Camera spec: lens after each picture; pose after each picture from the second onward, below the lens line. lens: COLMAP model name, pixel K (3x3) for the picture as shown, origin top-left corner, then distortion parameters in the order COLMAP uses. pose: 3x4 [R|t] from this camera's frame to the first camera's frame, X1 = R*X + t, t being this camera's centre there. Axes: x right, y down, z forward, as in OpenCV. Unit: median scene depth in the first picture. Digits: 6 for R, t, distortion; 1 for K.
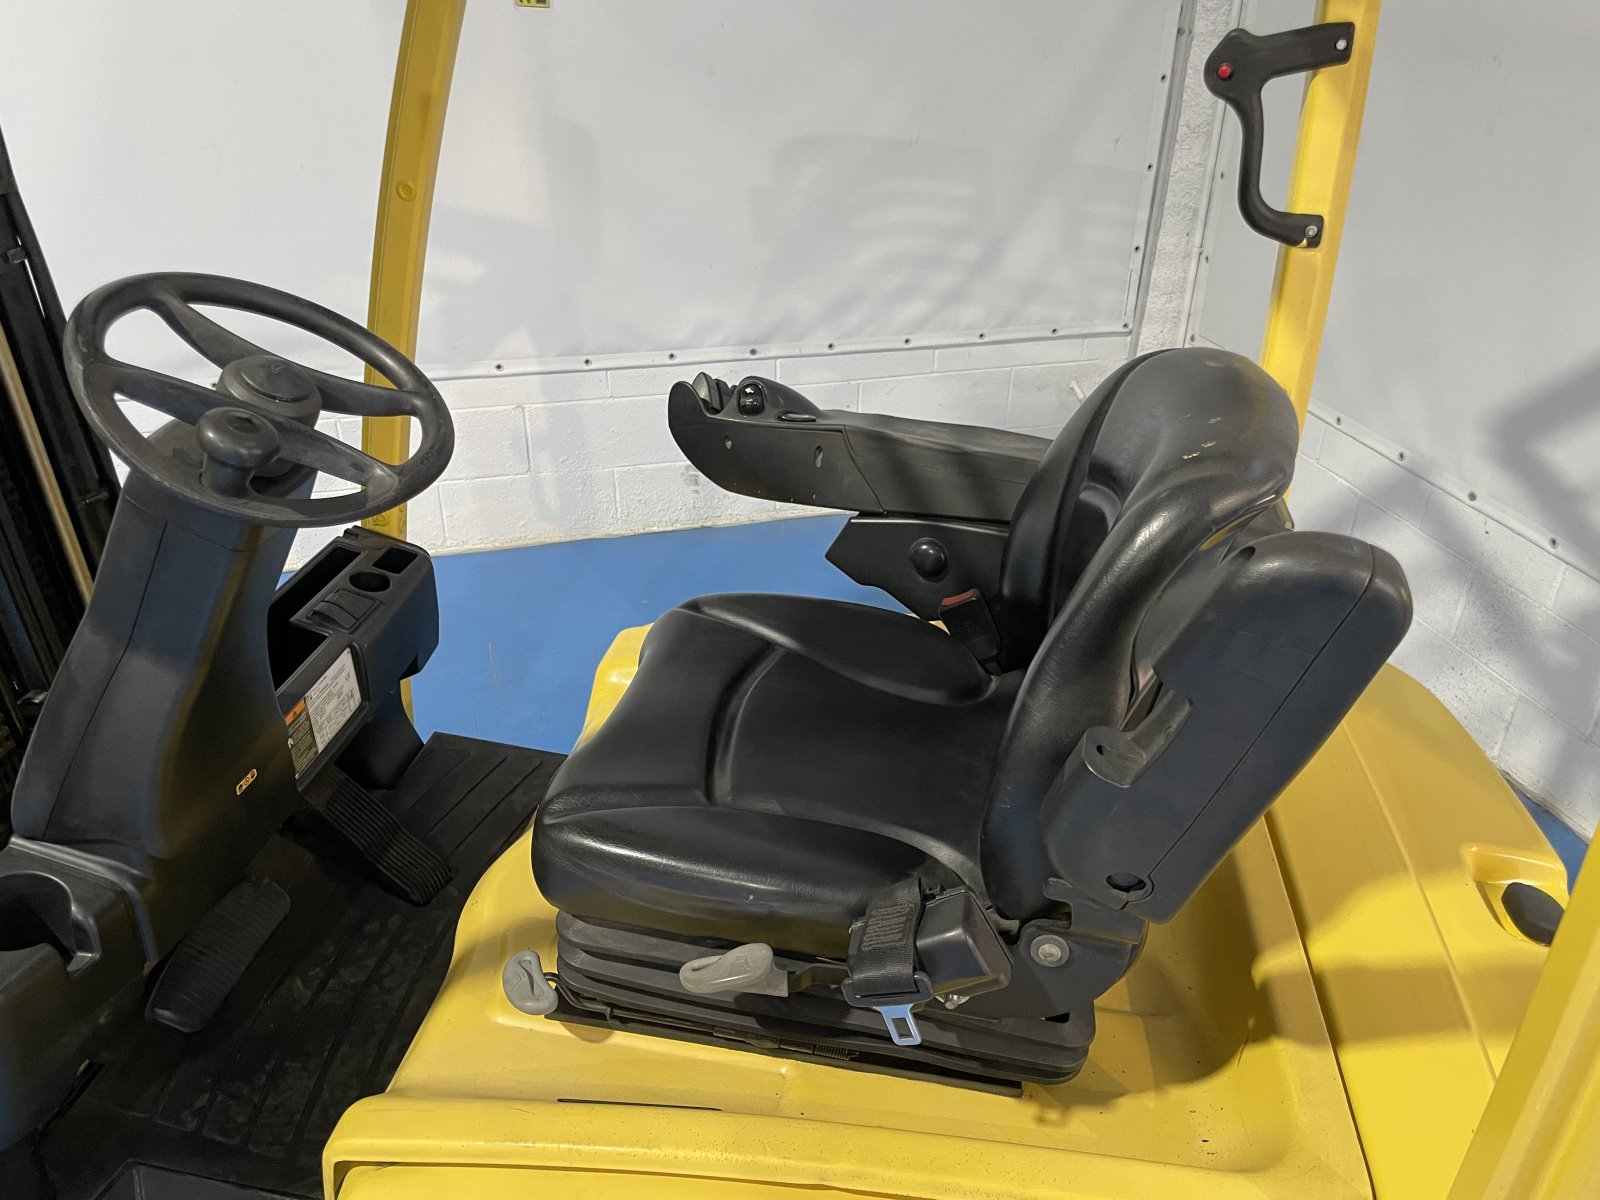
lens RADIAL K [[1202.0, 0, 793.3], [0, 1202.0, 595.5], [0, 0, 1]] dist [0.076111, -0.109221]
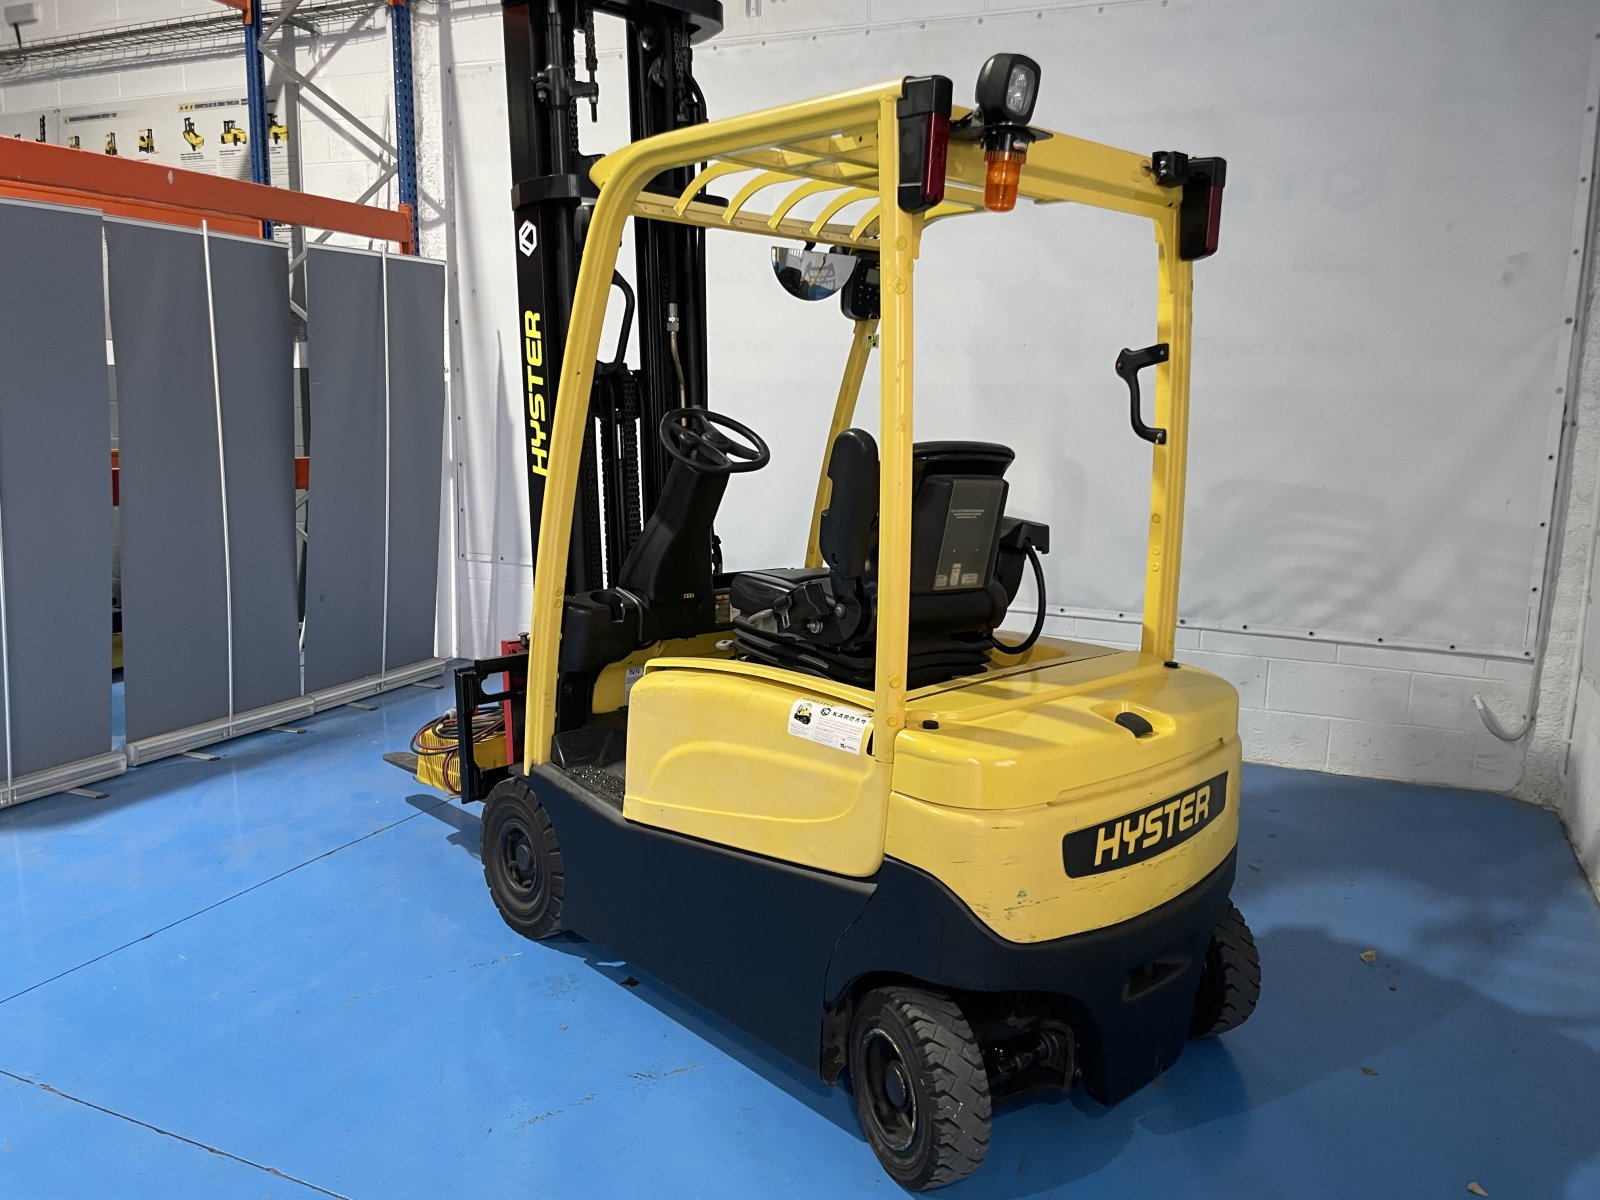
lens RADIAL K [[1202.0, 0, 793.3], [0, 1202.0, 595.5], [0, 0, 1]] dist [0.076111, -0.109221]
pose [[0.784842, 0.109570, -0.609933, 0.460397], [-0.313535, 0.919184, -0.238322, 0.241956], [0.534527, 0.378280, 0.755768, -0.301732]]
